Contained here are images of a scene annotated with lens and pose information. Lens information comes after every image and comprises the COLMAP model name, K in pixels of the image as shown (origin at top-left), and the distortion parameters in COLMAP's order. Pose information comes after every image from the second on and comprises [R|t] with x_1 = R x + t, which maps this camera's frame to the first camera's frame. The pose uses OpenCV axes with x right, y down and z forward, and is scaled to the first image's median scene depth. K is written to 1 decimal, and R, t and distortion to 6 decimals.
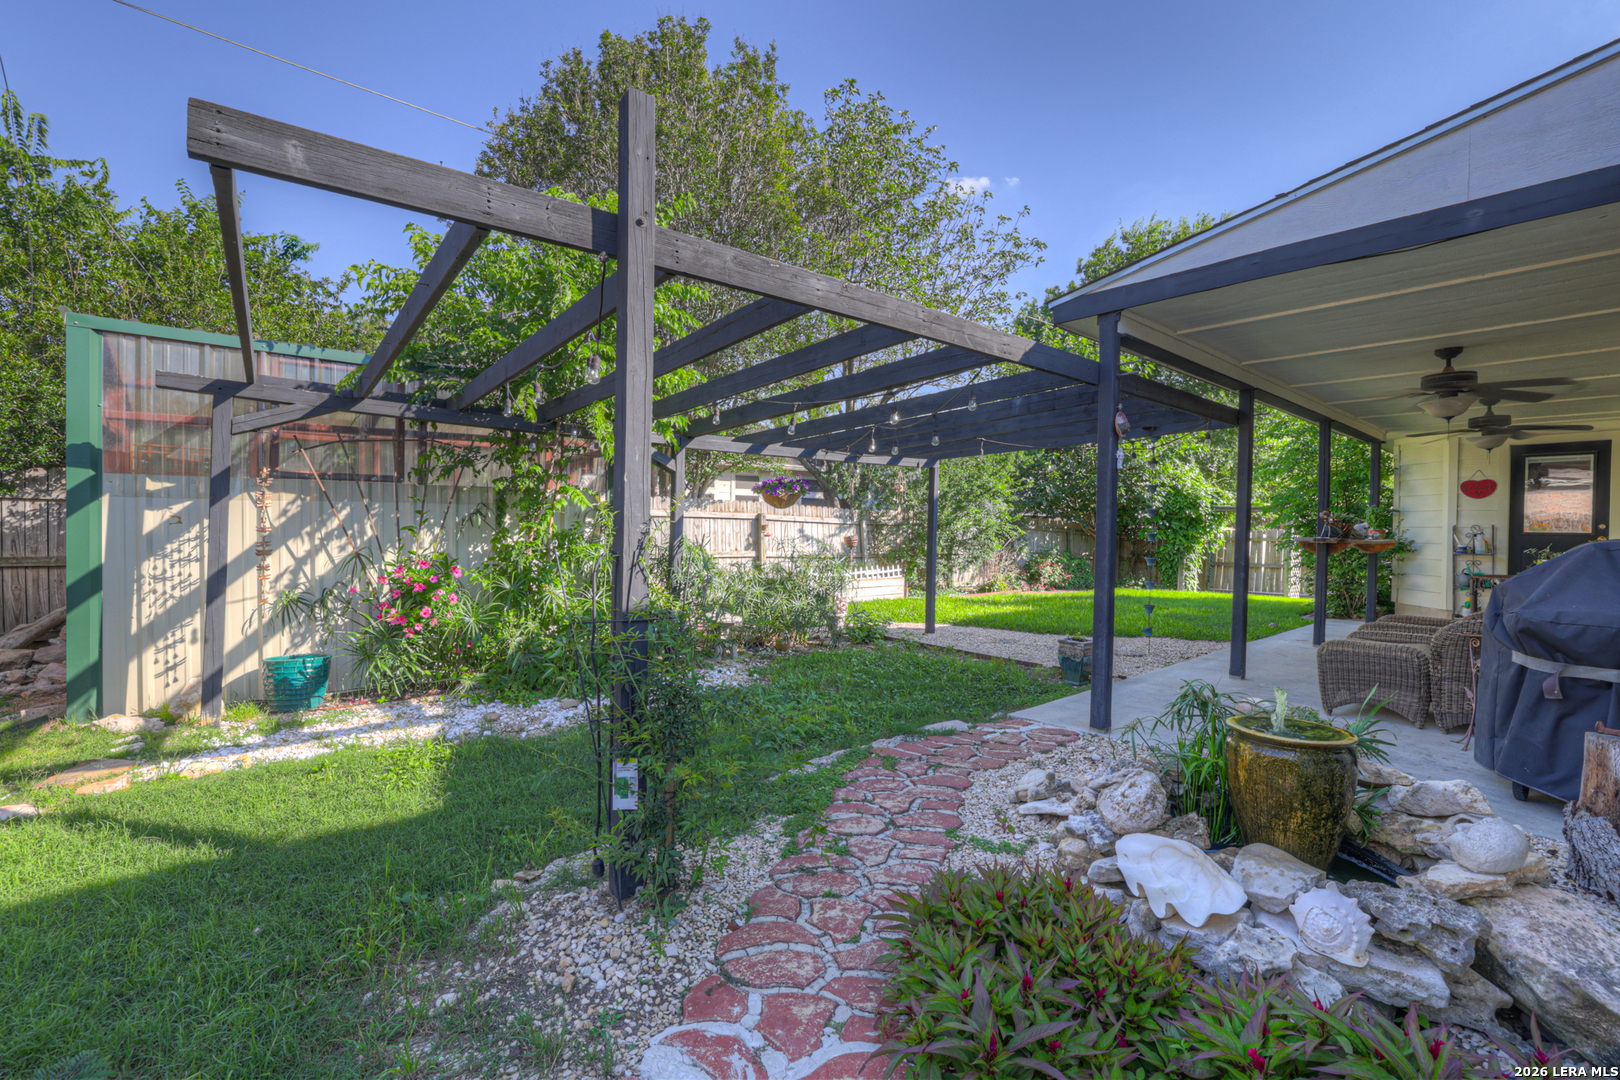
lens RADIAL K [[672.5, 0, 809.0], [0, 672.5, 534.5], [0, 0, 1]] dist [-0.003002, -0.000042]
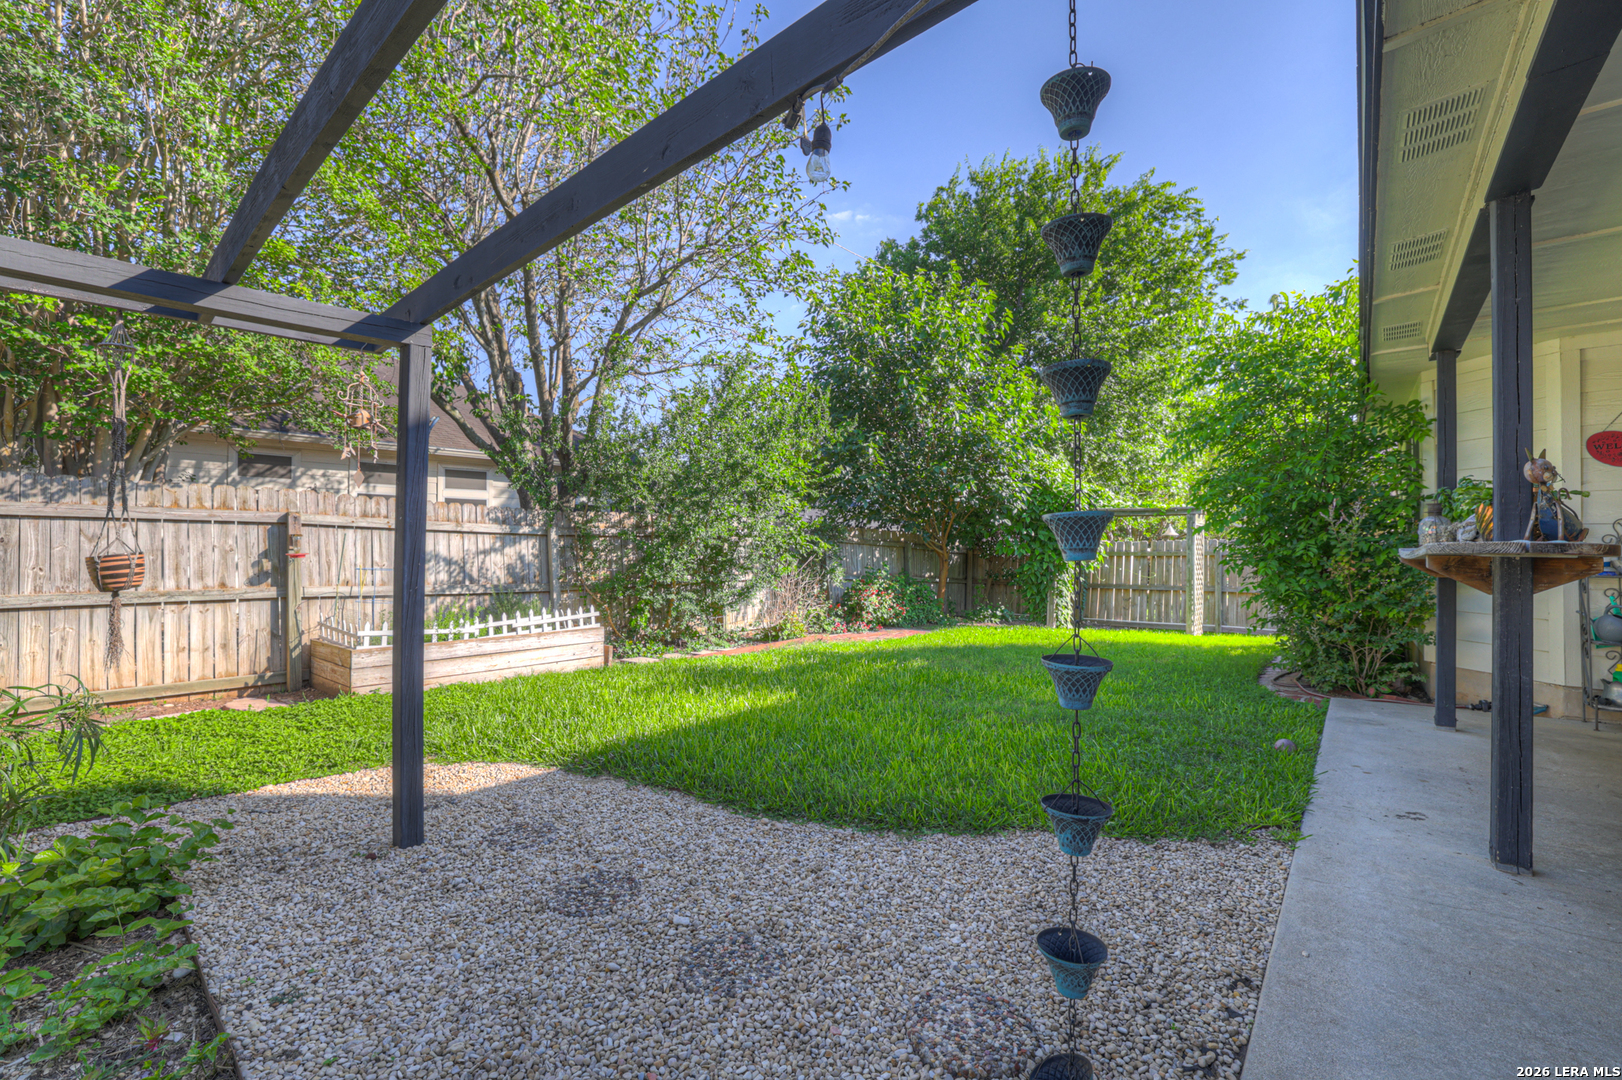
lens RADIAL K [[696.4, 0, 773.9], [0, 696.4, 541.7], [0, 0, 1]] dist [-0.020351, 0.002349]
pose [[0.989299, -0.008152, 0.145674, 0.151231], [0.010615, 0.999813, -0.016136, 0.002405], [-0.145516, 0.017509, 0.989201, 0.306611]]
